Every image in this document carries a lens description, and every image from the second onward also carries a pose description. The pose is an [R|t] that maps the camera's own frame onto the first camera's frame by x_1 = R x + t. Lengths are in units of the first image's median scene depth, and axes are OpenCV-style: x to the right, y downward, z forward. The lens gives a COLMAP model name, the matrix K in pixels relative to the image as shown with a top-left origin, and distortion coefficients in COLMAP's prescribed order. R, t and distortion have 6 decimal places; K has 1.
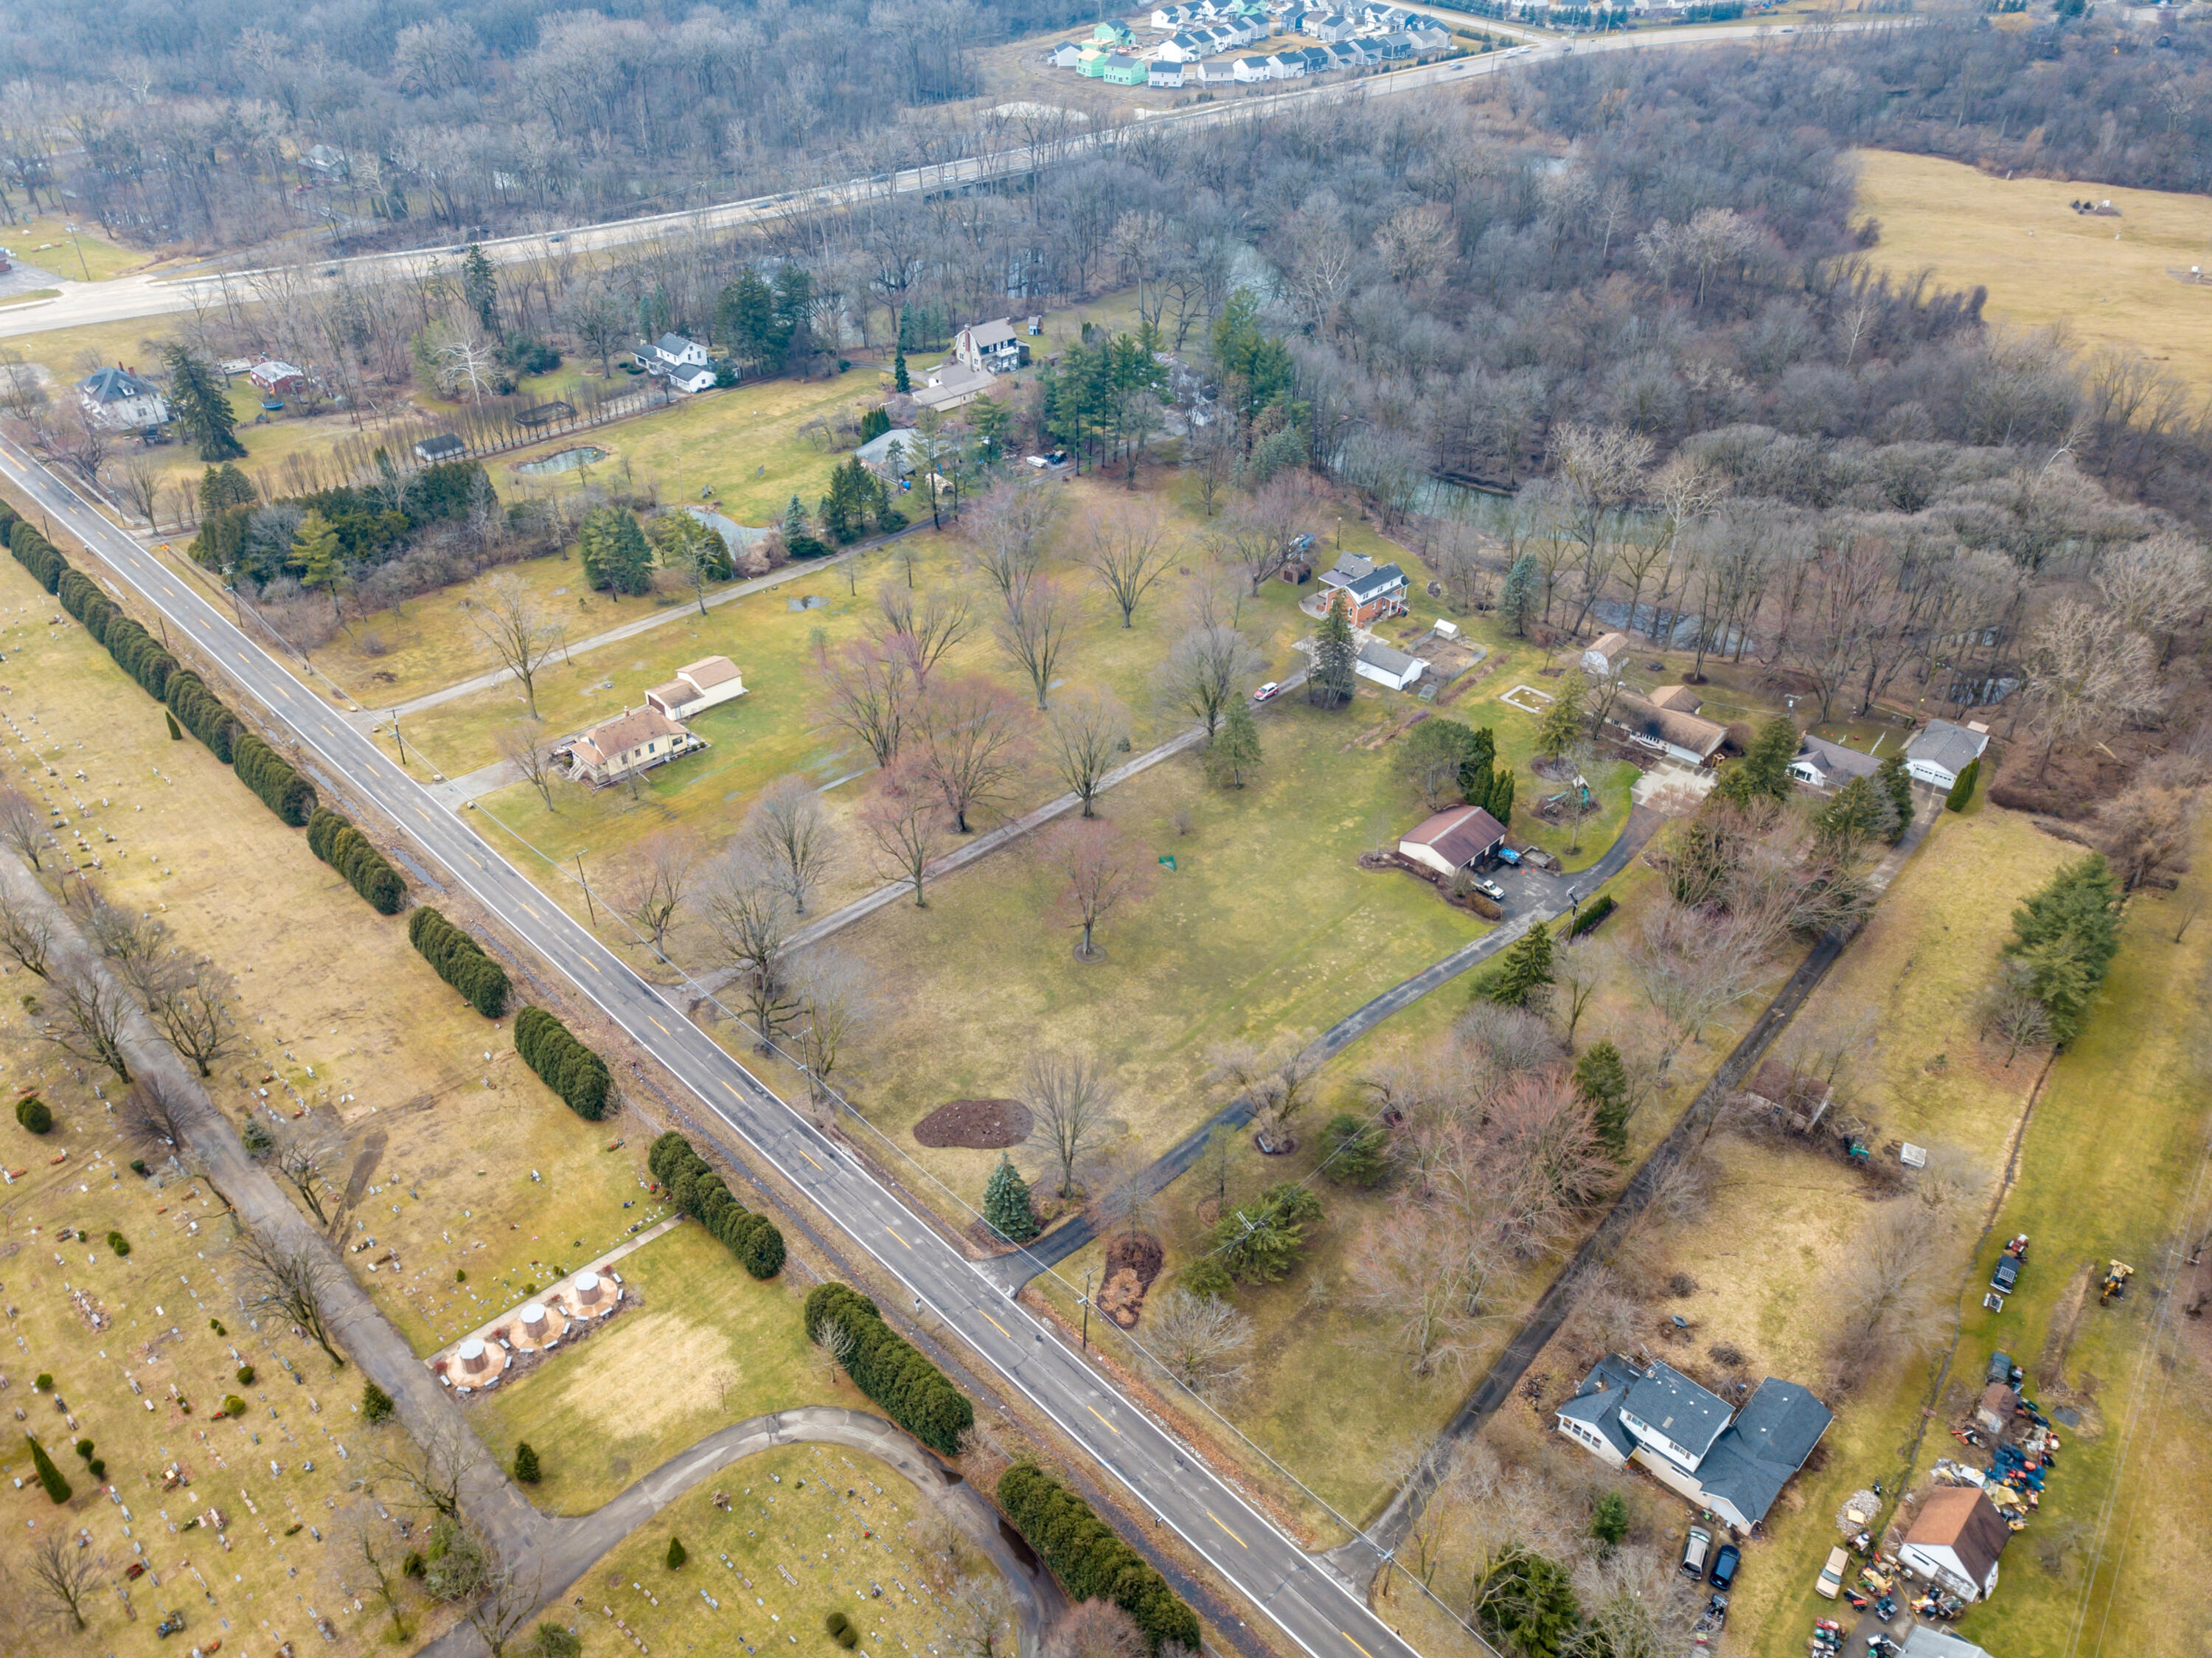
lens RADIAL K [[1500.4, 0, 1106.2], [0, 1500.4, 827.7], [0, 0, 1]] dist [0.028877, -0.006512]
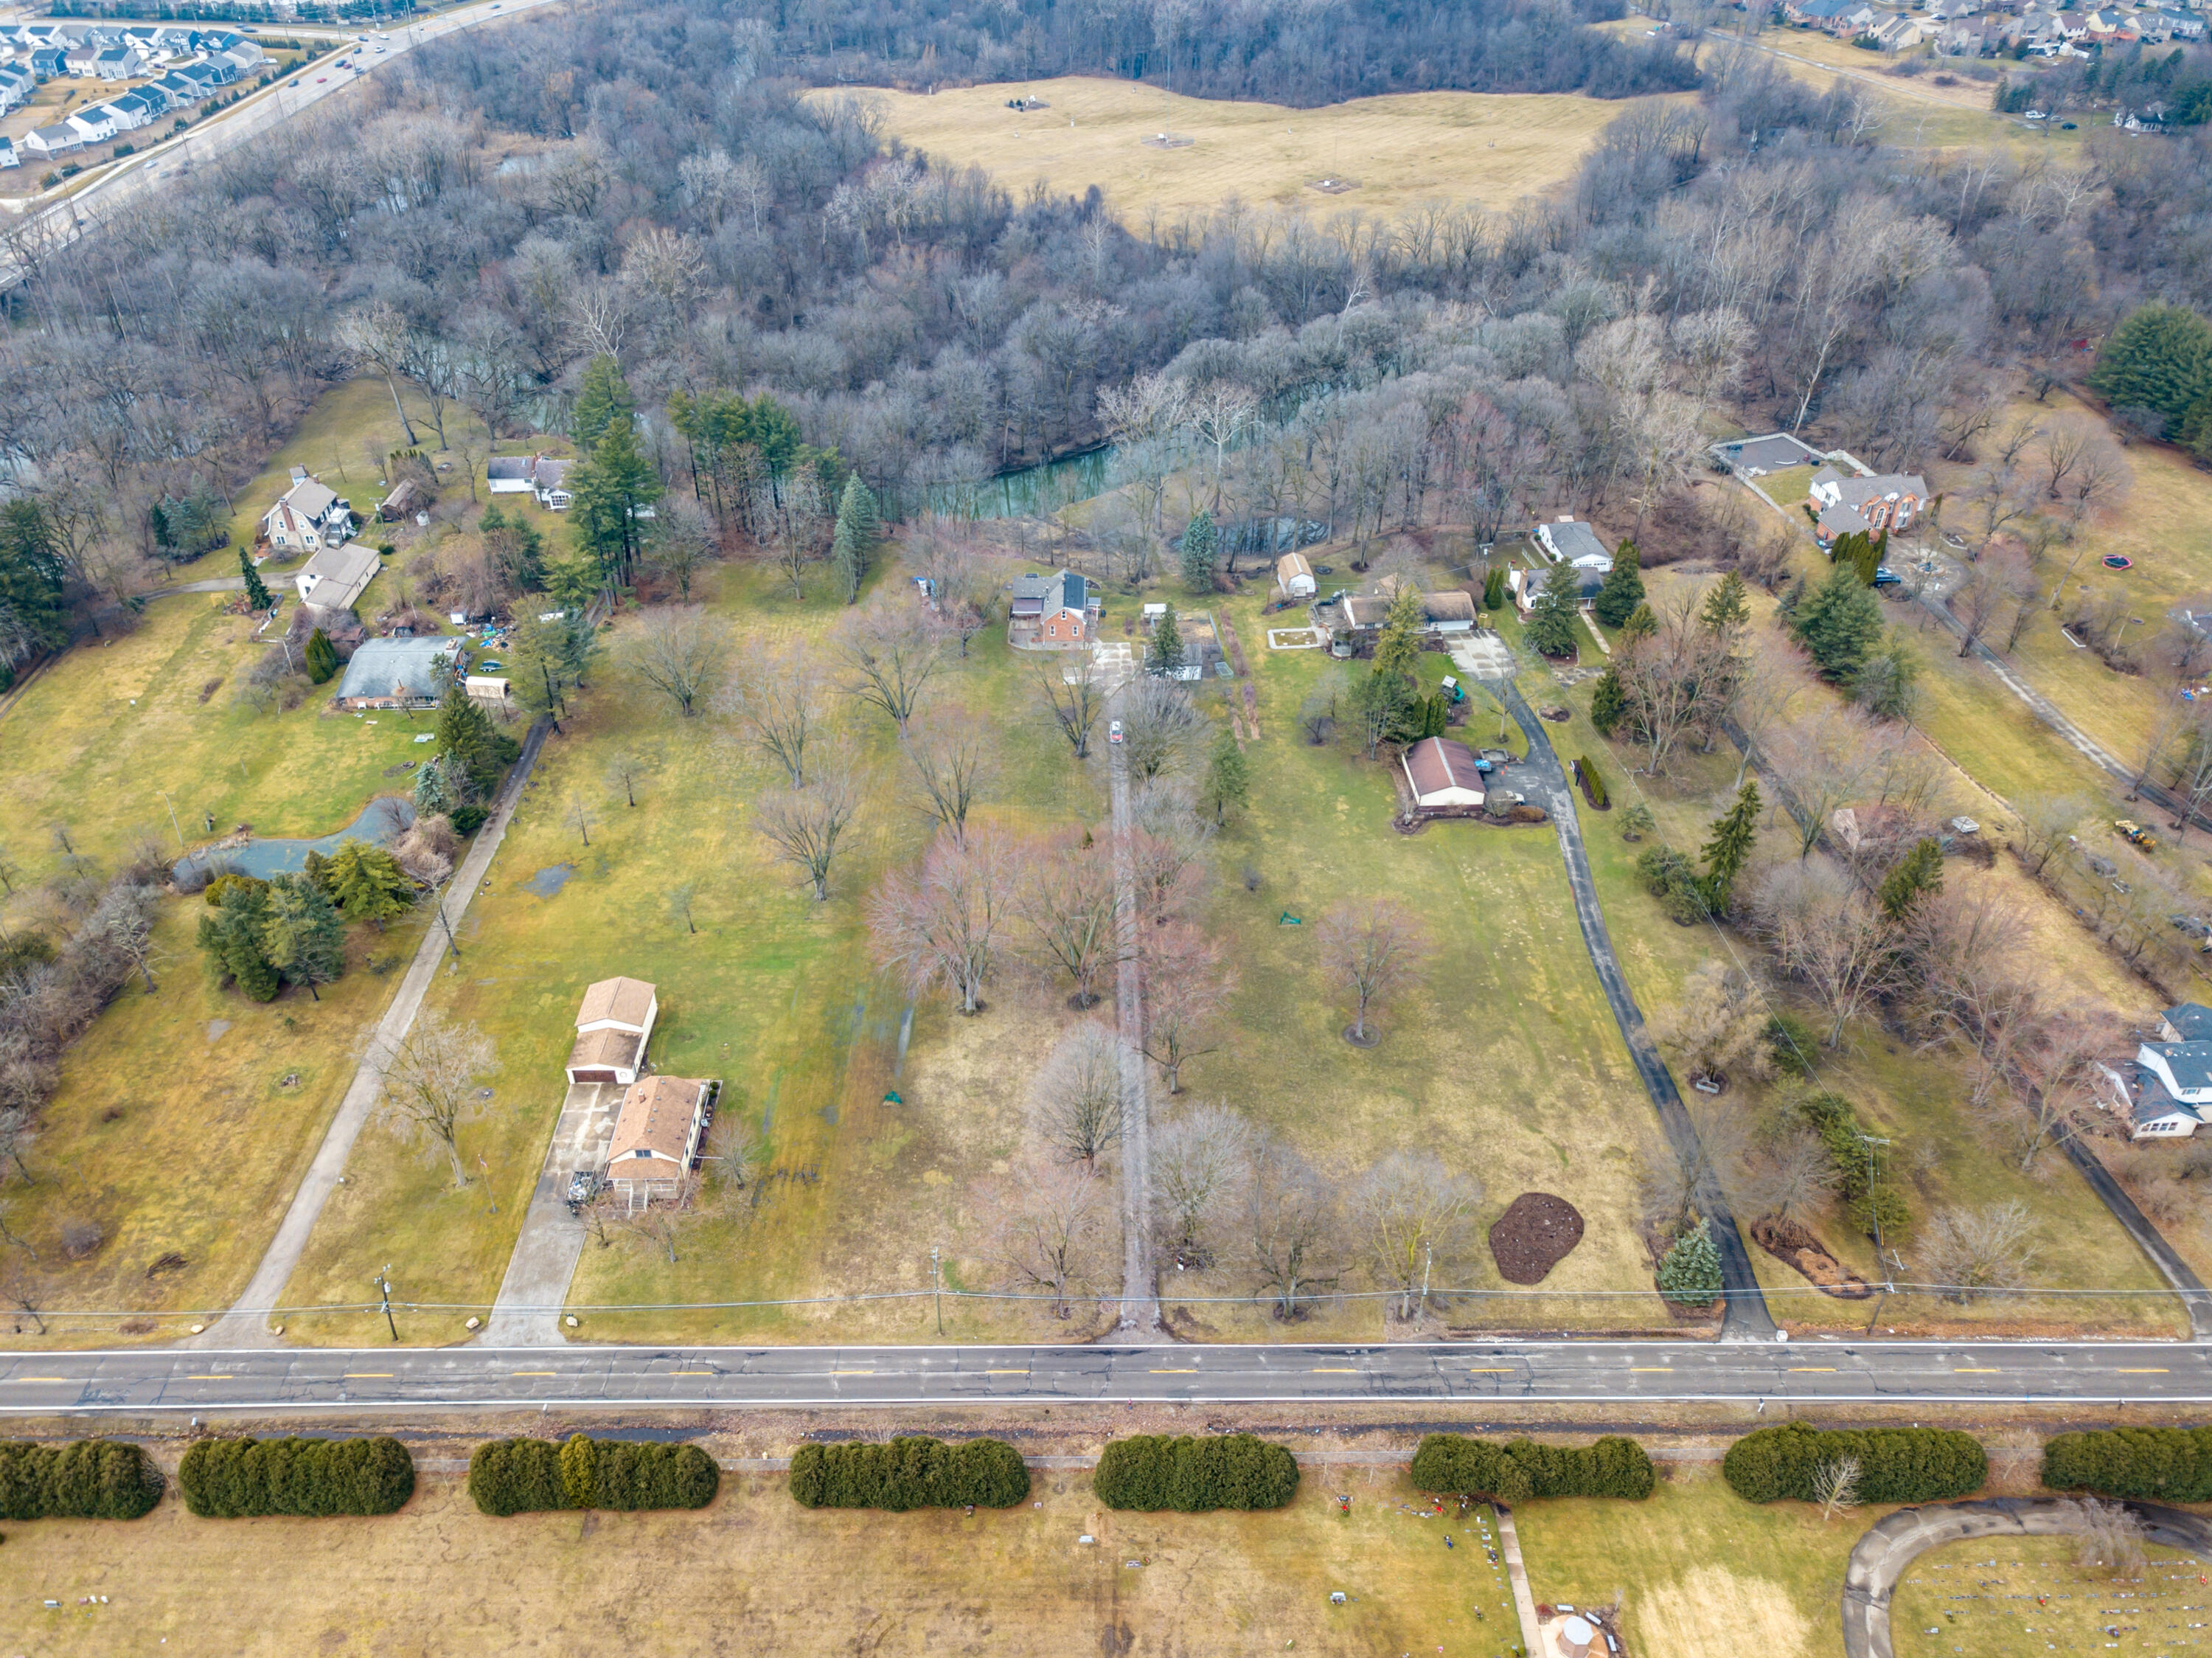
lens RADIAL K [[1500.4, 0, 1106.9], [0, 1500.4, 829.0], [0, 0, 1]] dist [0.028877, -0.006512]
pose [[0.728348, -0.441798, 0.523759, -0.444525], [0.432075, 0.889384, 0.149356, -0.189760], [-0.531808, 0.117520, 0.838671, 0.219992]]
